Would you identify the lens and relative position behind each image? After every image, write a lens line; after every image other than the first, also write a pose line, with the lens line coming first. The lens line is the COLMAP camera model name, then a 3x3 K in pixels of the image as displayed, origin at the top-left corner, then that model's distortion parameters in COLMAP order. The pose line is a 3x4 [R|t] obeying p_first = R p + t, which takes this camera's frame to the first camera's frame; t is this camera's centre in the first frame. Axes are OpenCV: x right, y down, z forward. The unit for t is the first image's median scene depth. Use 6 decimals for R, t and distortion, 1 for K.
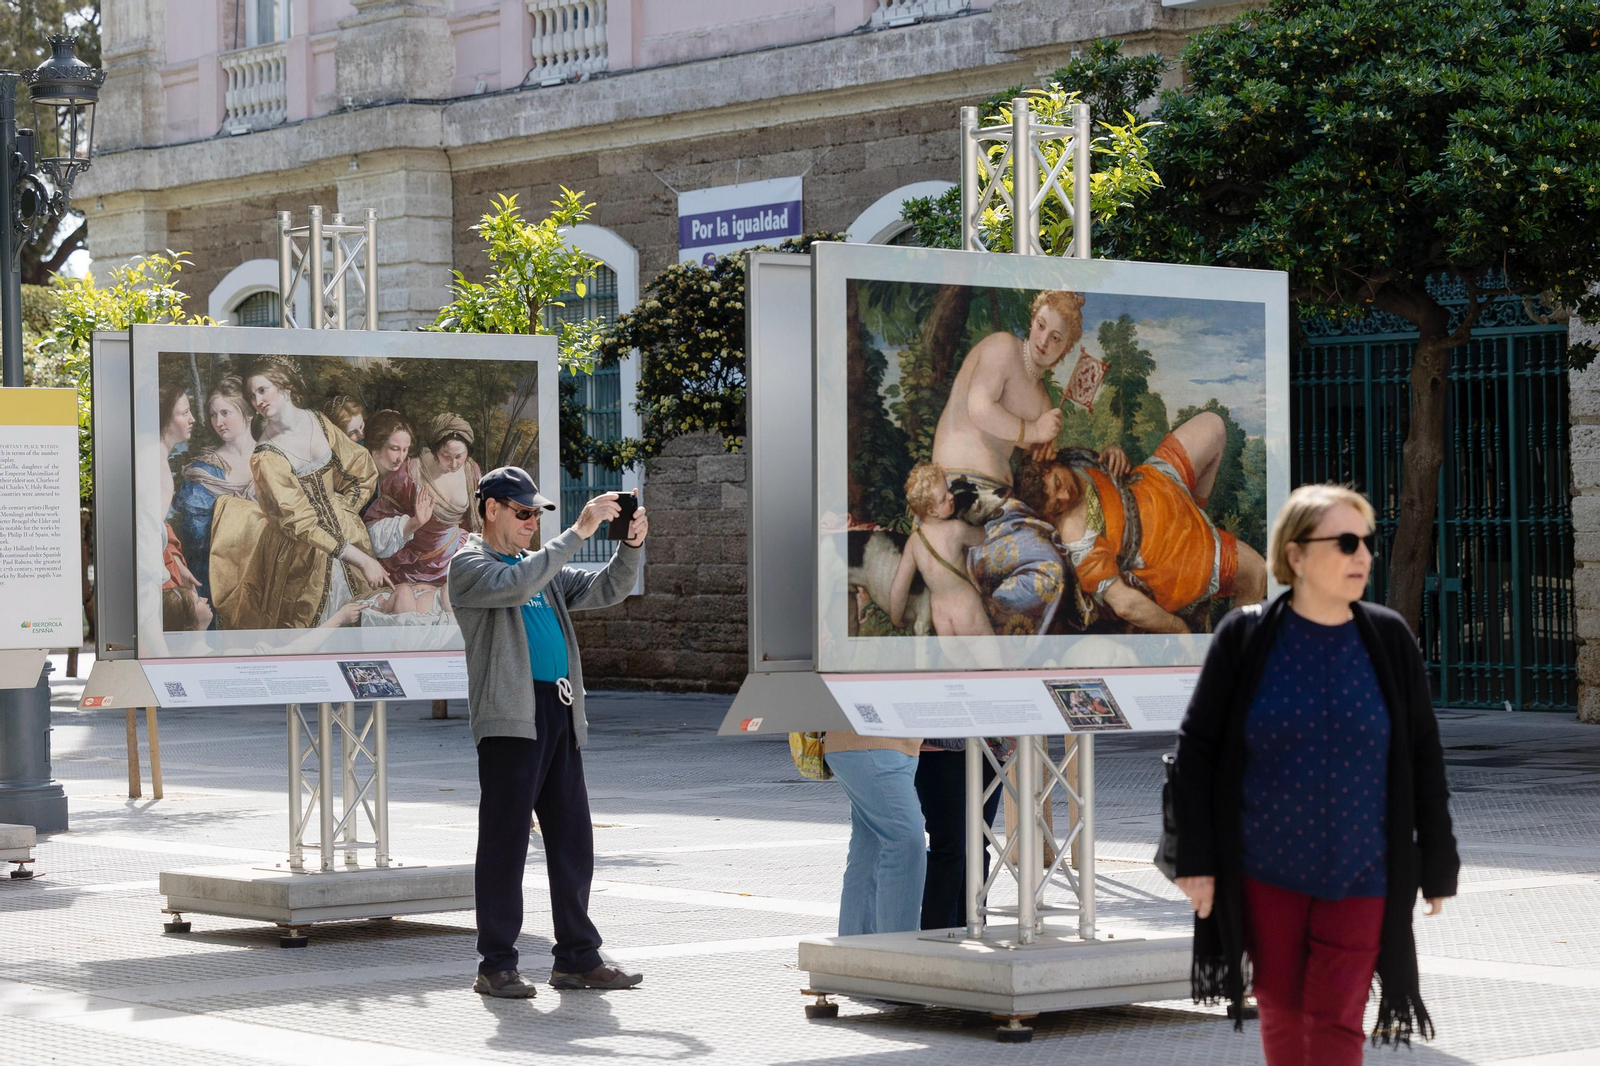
lens RADIAL K [[4080.1, 0, 800.0], [0, 4080.1, 533.0], [0, 0, 1]] dist [-0.010383, 0.229785]
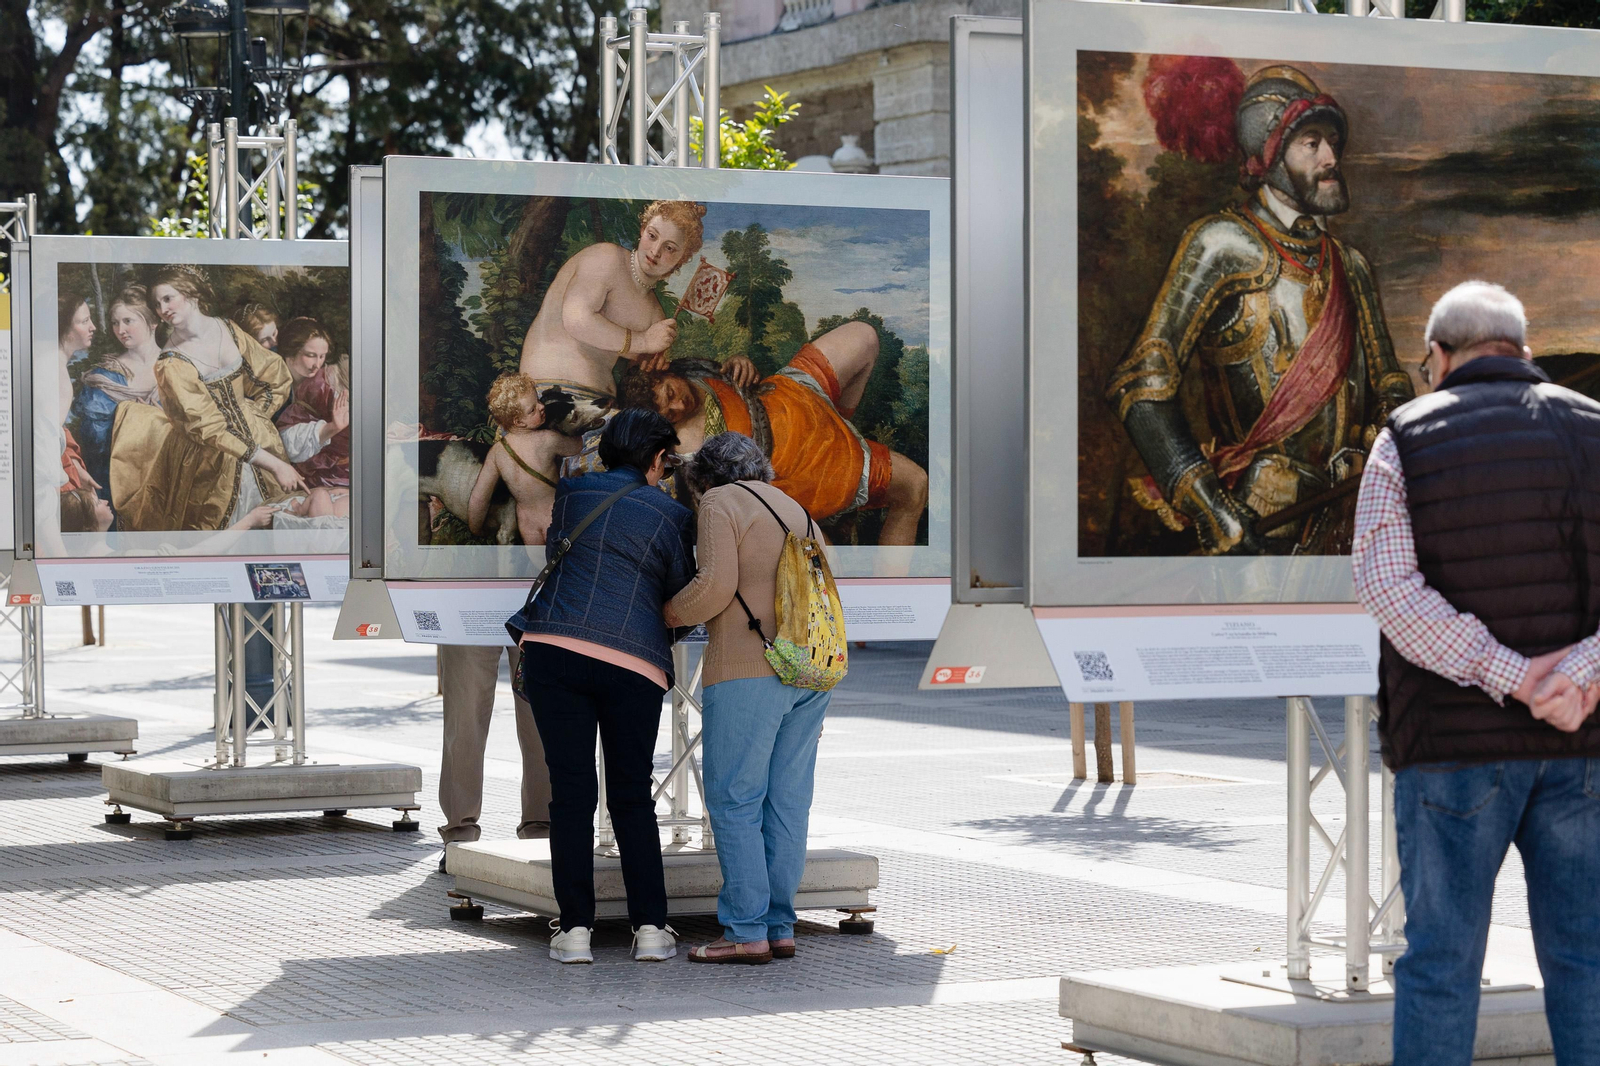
lens RADIAL K [[4214.5, 0, 800.0], [0, 4214.5, 533.0], [0, 0, 1]] dist [-0.043219, 0.465965]
pose [[0.974740, 0.009935, -0.223123, 0.260201], [-0.004468, 0.999678, 0.024995, -0.003200], [0.223299, -0.023367, 0.974470, -0.000298]]
